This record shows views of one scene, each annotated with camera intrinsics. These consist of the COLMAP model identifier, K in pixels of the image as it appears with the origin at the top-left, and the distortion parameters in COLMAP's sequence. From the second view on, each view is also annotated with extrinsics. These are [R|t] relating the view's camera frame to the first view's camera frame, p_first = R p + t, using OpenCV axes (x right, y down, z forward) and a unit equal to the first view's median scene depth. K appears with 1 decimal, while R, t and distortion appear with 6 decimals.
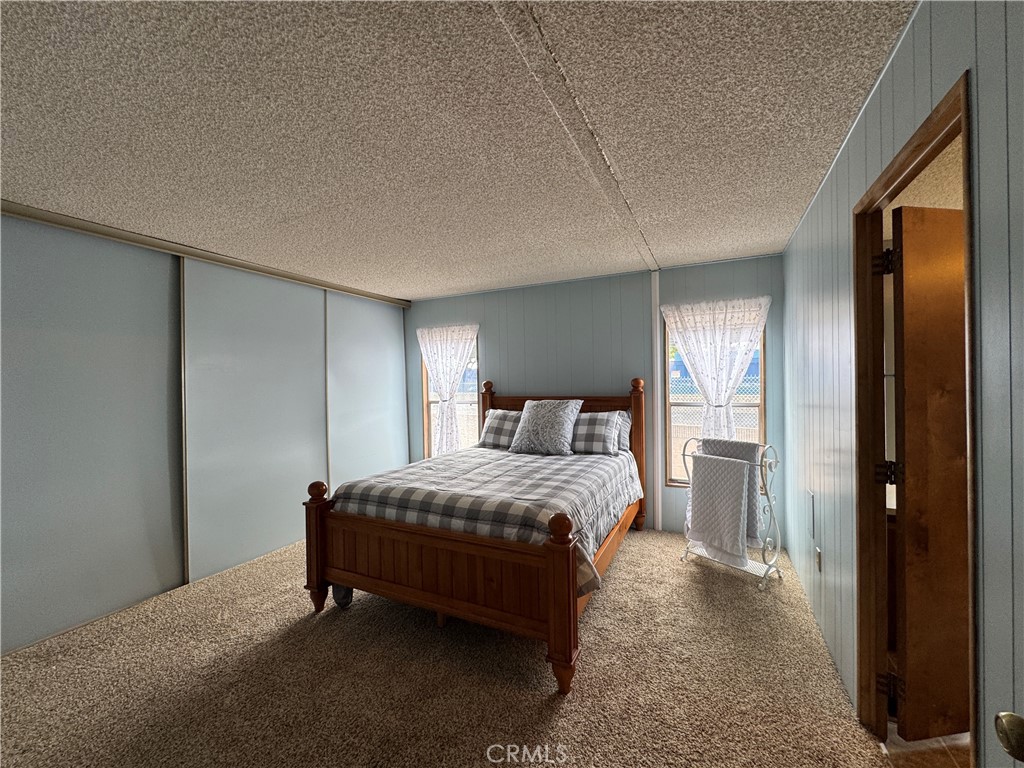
lens RADIAL K [[411.6, 0, 511.8], [0, 411.6, 382.4], [0, 0, 1]] dist [-0.008339, 0.001242]
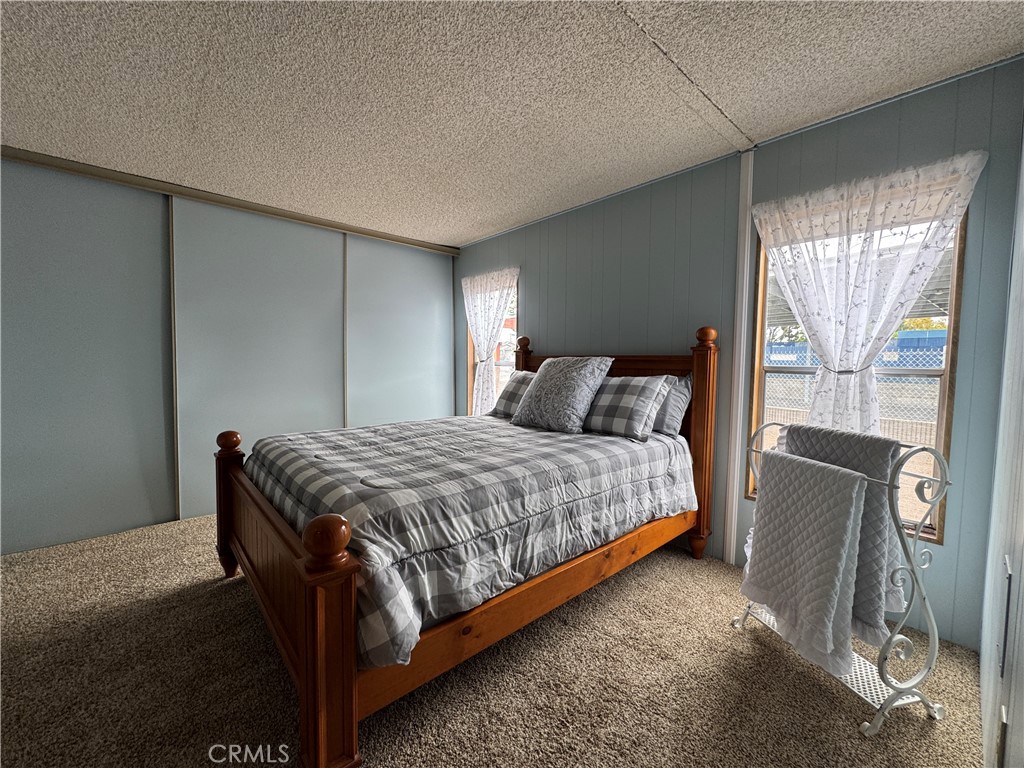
lens RADIAL K [[411.6, 0, 510.5], [0, 411.6, 382.7], [0, 0, 1]] dist [-0.008339, 0.001242]
pose [[0.926826, 0.048285, -0.372375, 0.289553], [-0.029120, 0.997954, 0.056924, 0.053621], [0.374361, -0.041915, 0.926335, 0.312465]]
